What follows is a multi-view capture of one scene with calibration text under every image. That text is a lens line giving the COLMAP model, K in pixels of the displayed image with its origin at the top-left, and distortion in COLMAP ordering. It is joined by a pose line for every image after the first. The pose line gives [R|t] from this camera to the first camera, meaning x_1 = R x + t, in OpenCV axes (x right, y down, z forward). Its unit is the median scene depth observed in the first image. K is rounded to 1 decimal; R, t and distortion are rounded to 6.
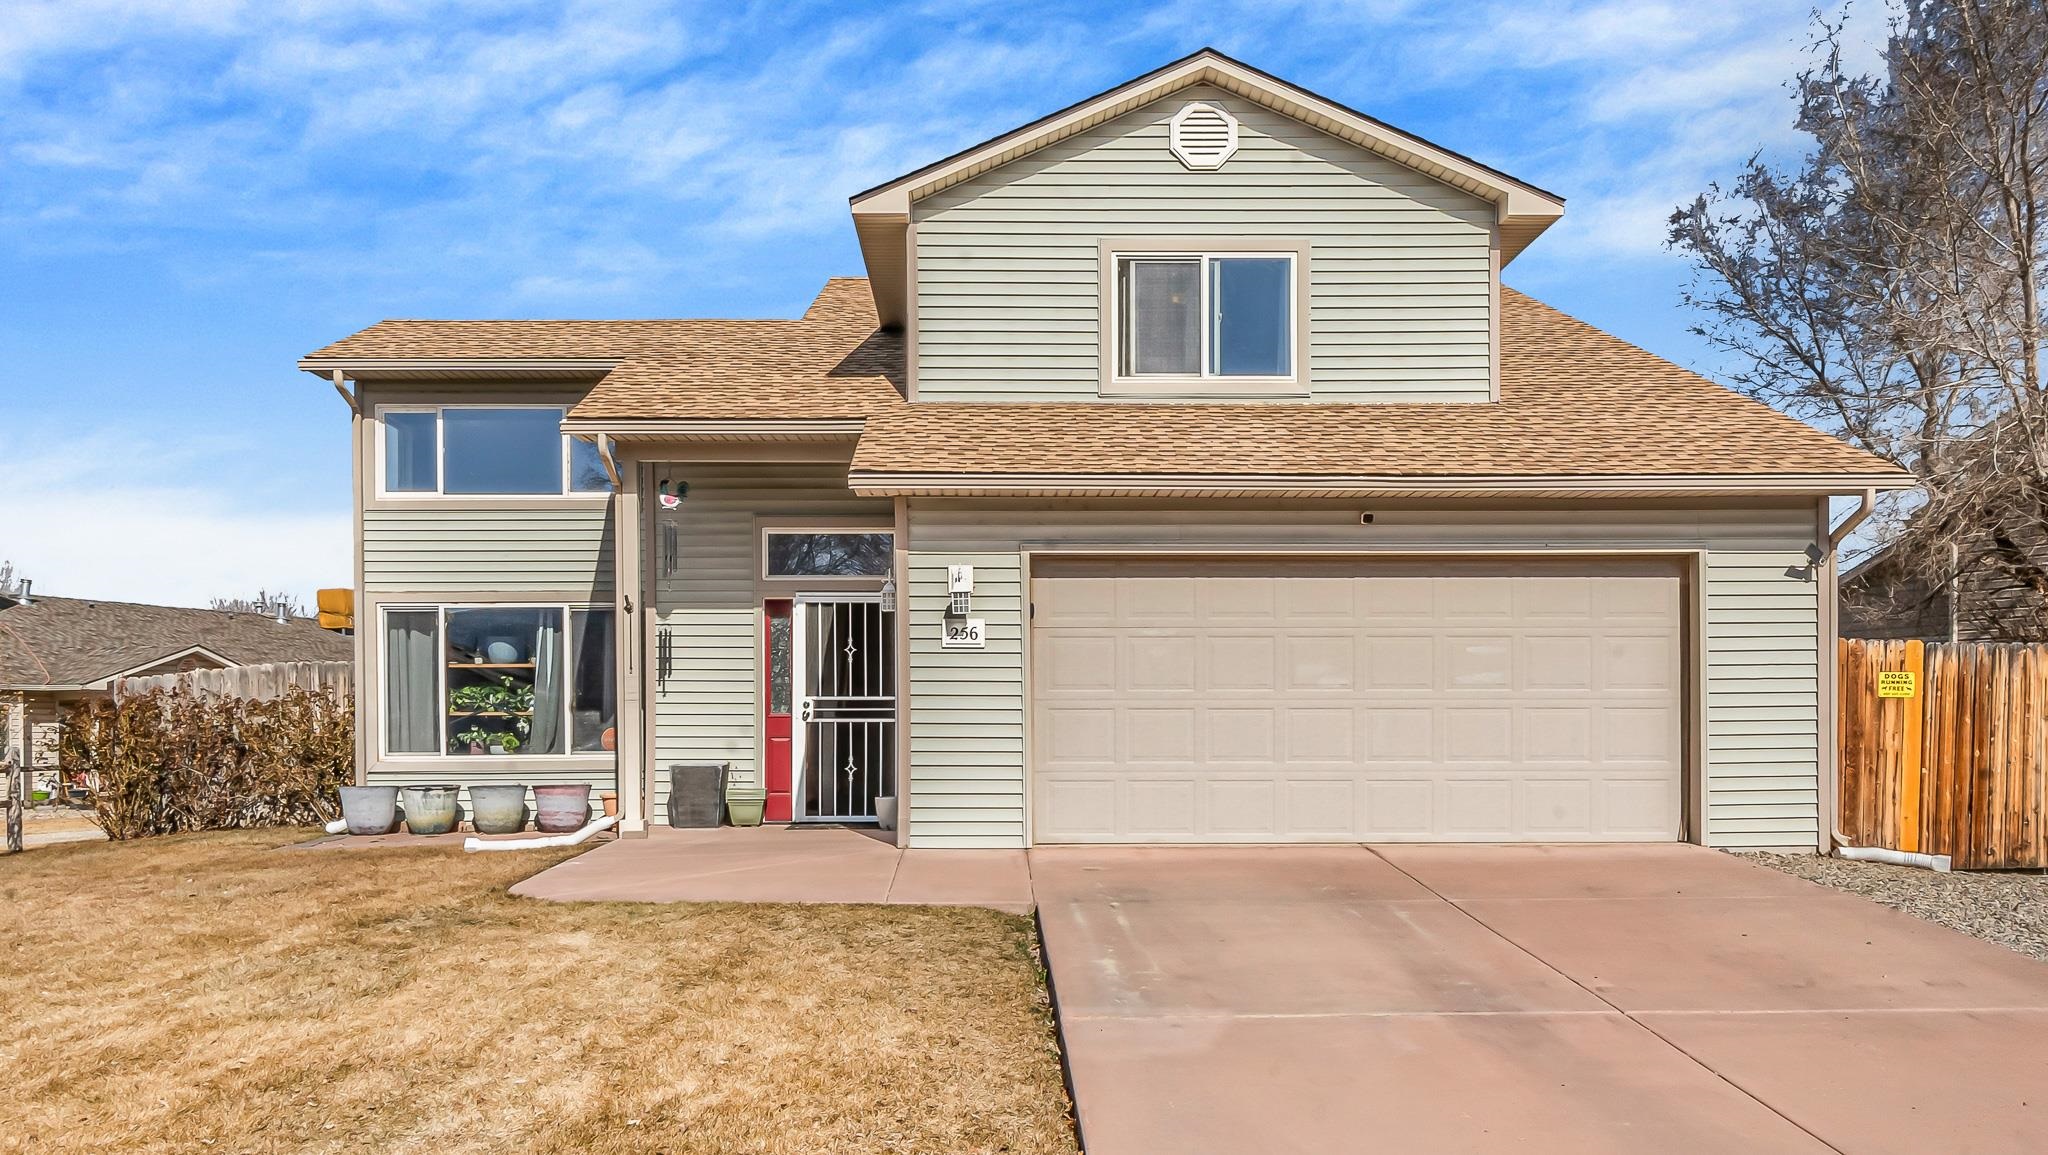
lens RADIAL K [[1597.9, 0, 1020.6], [0, 1597.9, 761.4], [0, 0, 1]] dist [-0.007152, -0.002989]
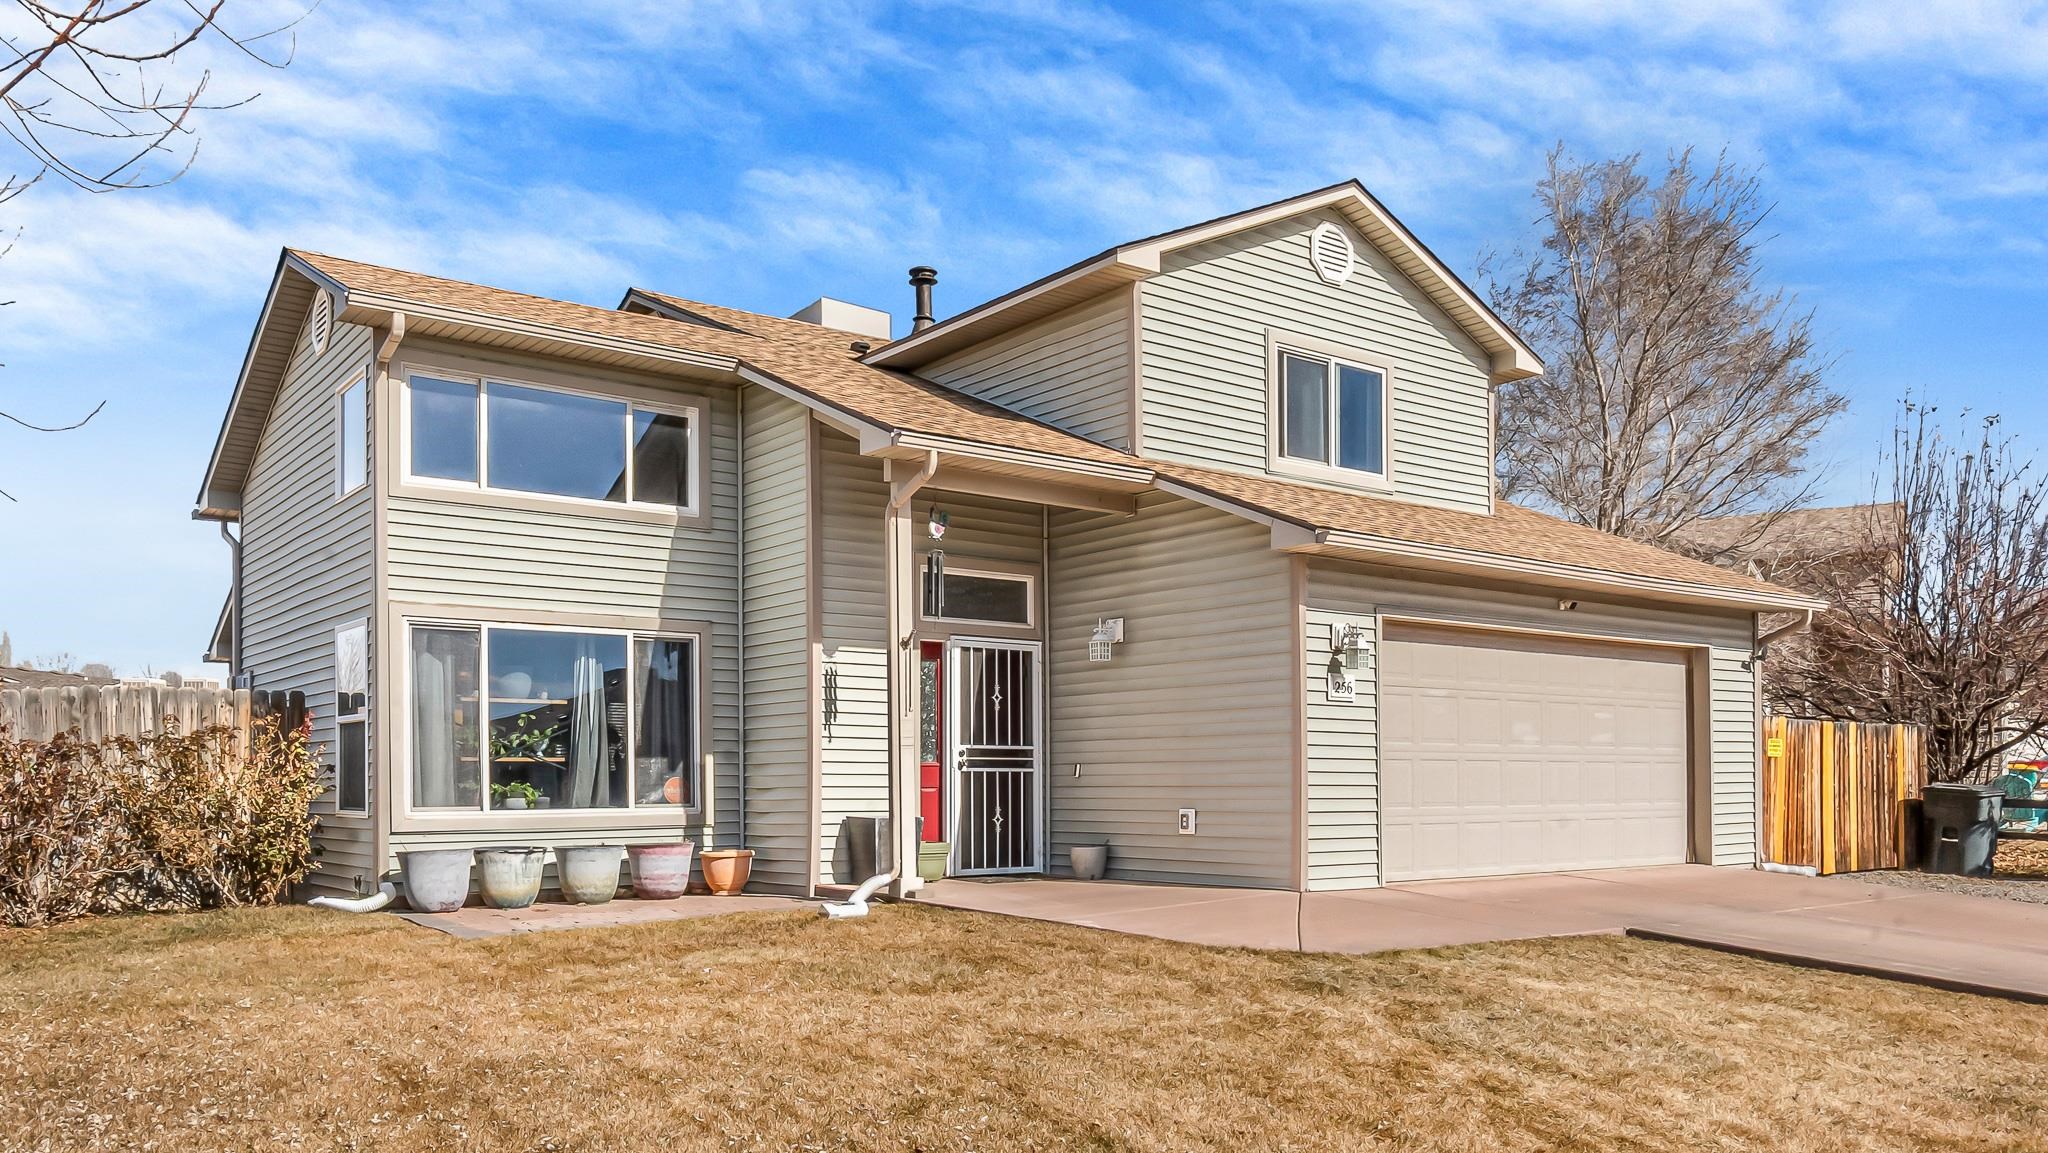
lens RADIAL K [[1537.7, 0, 1016.9], [0, 1537.7, 791.2], [0, 0, 1]] dist [-0.001821, 0.000644]
pose [[0.809282, -0.002325, 0.587415, -0.647945], [0.013048, 0.999817, -0.014019, 0.000631], [-0.587275, 0.019010, 0.809164, 0.236346]]
